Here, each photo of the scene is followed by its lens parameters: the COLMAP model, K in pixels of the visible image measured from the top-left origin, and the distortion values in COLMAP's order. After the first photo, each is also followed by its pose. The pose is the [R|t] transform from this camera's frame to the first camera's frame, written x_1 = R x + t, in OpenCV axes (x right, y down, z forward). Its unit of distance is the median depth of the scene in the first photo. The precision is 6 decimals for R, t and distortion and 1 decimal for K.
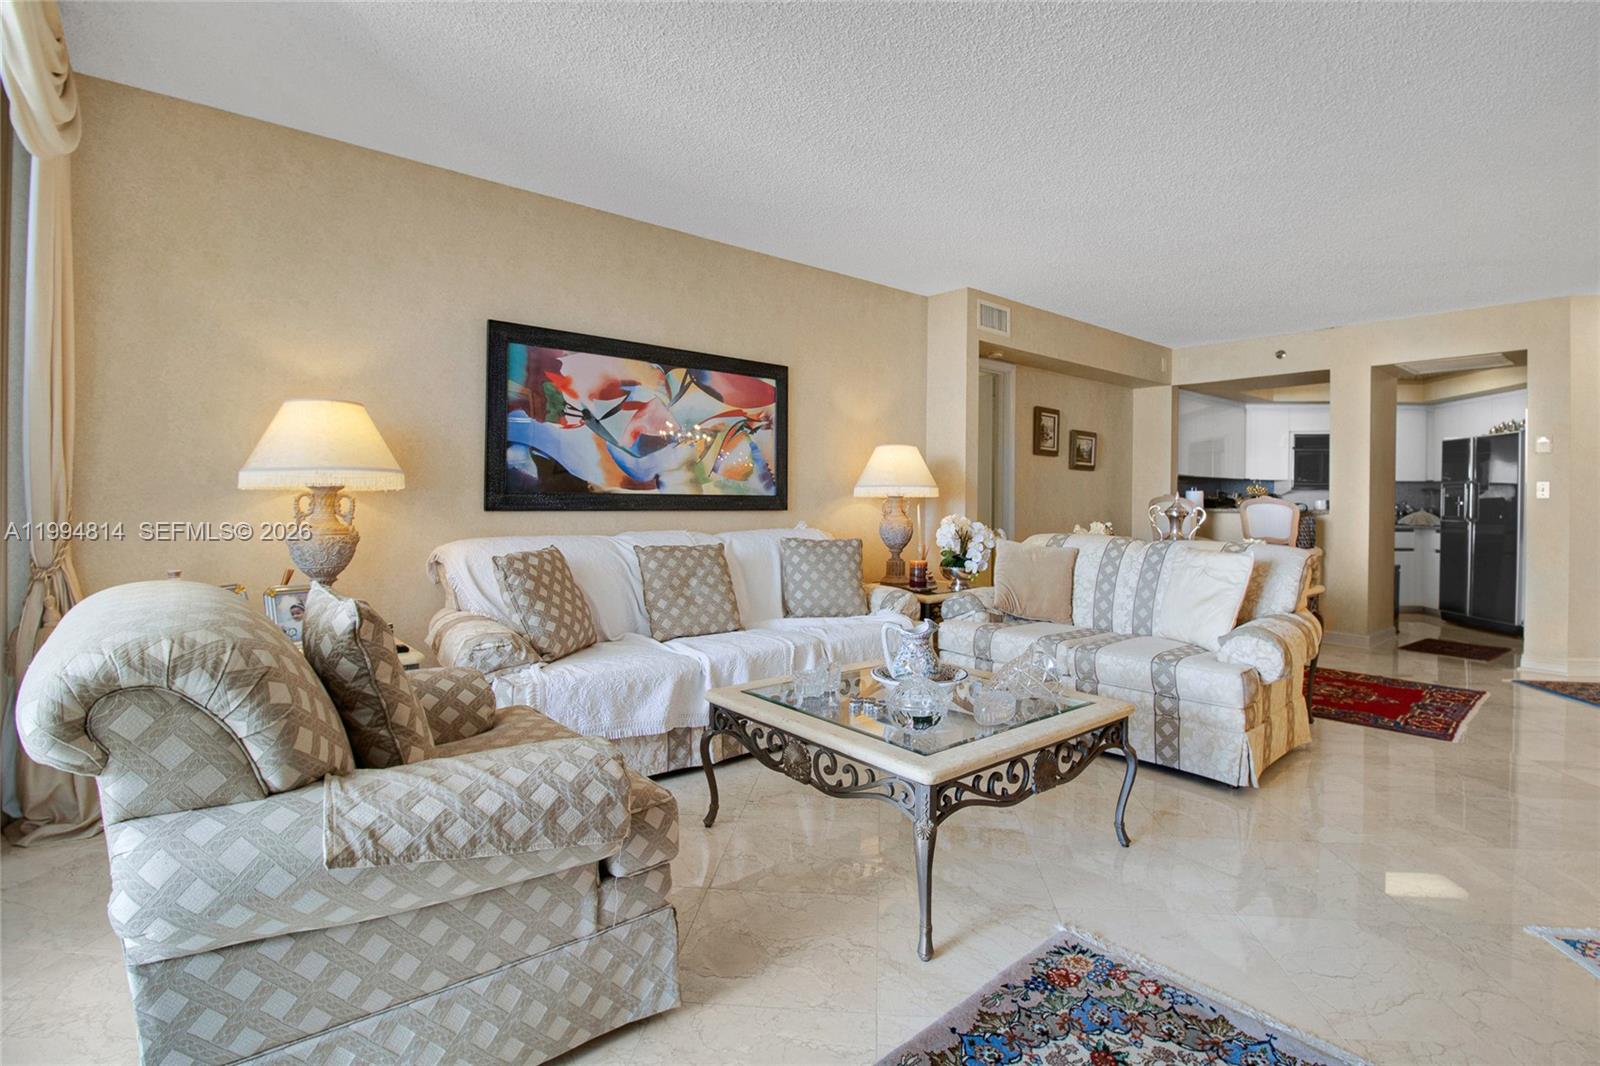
lens RADIAL K [[764.2, 0, 812.3], [0, 764.2, 509.8], [0, 0, 1]] dist [-0.019237, -0.002905]
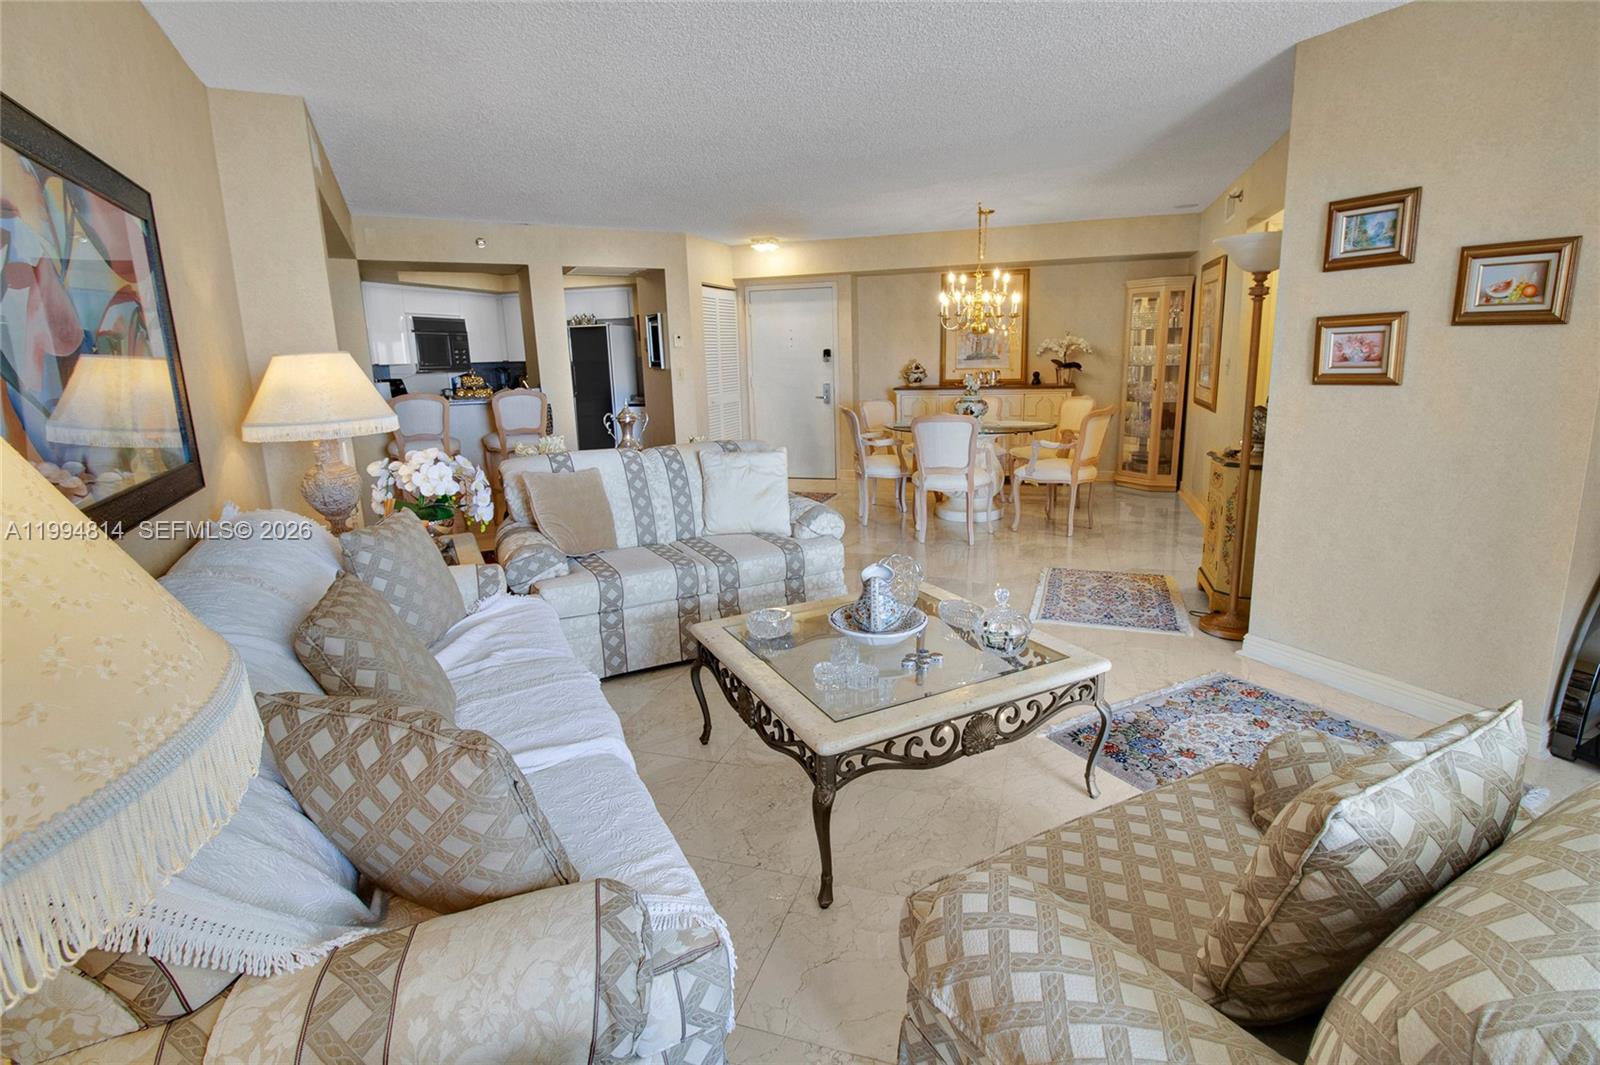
lens RADIAL K [[764.2, 0, 809.4], [0, 764.2, 521.1], [0, 0, 1]] dist [-0.019237, -0.002905]
pose [[0.208881, -0.226304, 0.951396, -0.330924], [0.035170, 0.973966, 0.223951, -0.056668], [-0.977309, -0.013319, 0.211402, 0.362125]]
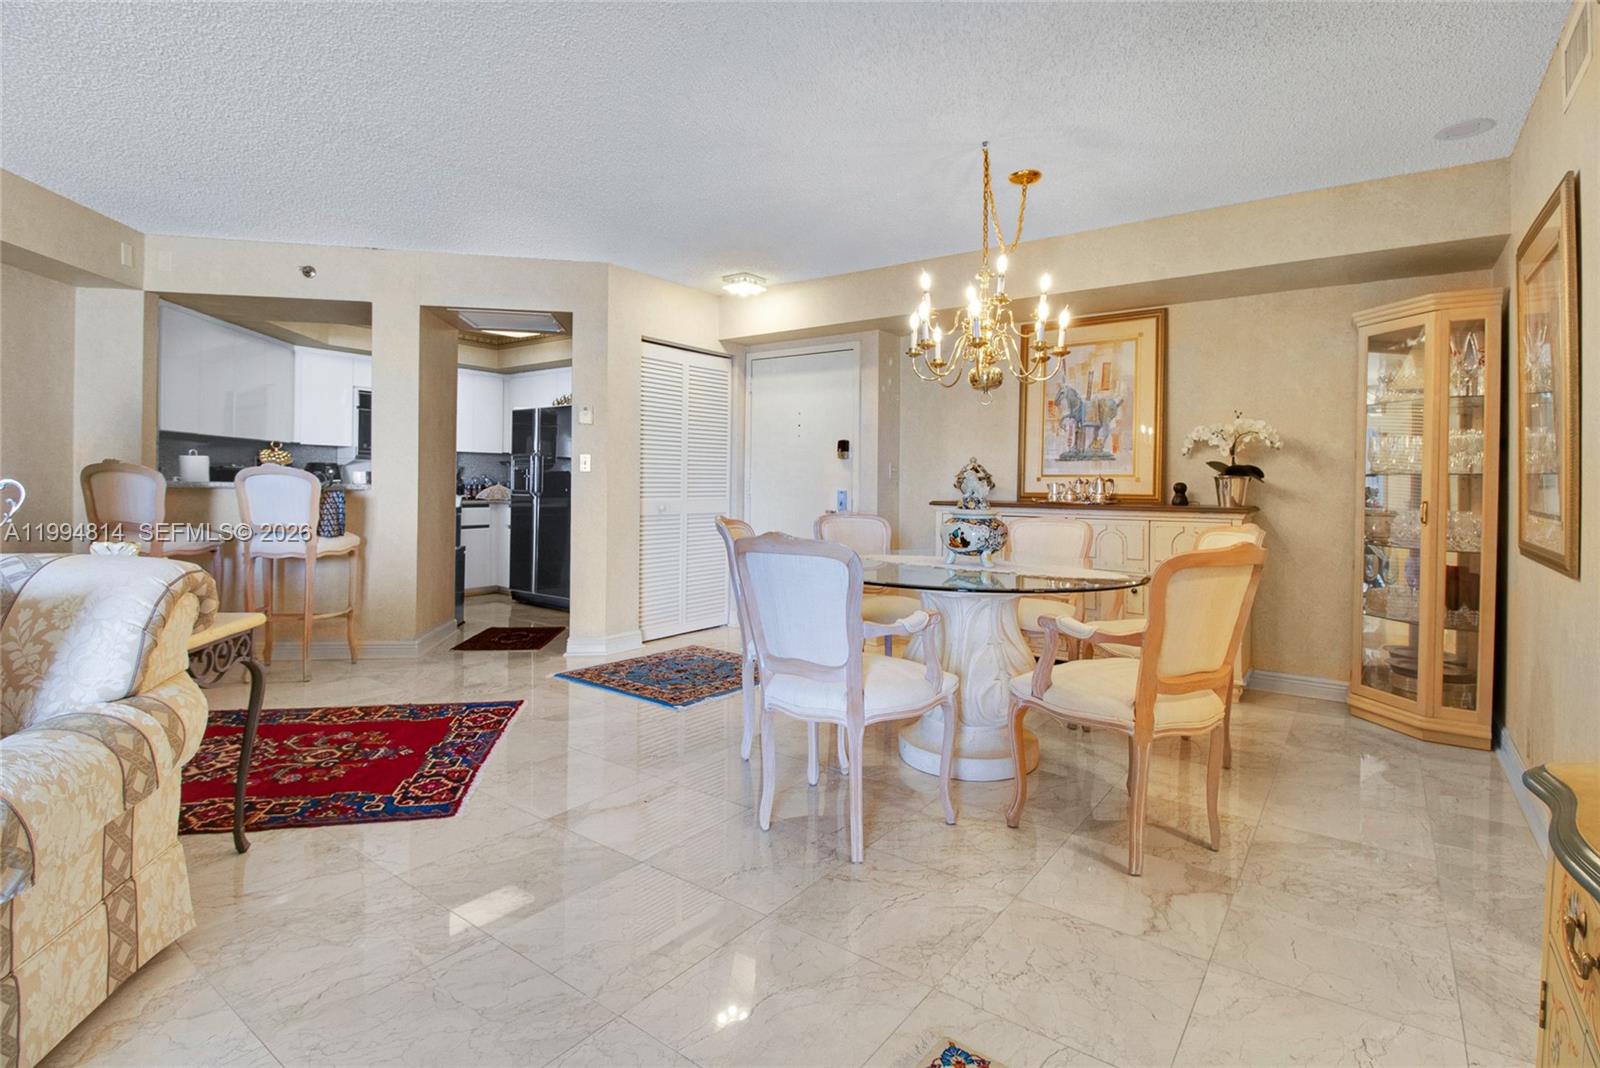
lens RADIAL K [[764.2, 0, 833.8], [0, 764.2, 489.3], [0, 0, 1]] dist [-0.019237, -0.002905]
pose [[0.499945, -0.006745, 0.866031, 0.238089], [-0.002101, 0.999957, 0.009001, -0.002149], [-0.866054, -0.006319, 0.499910, 0.194325]]
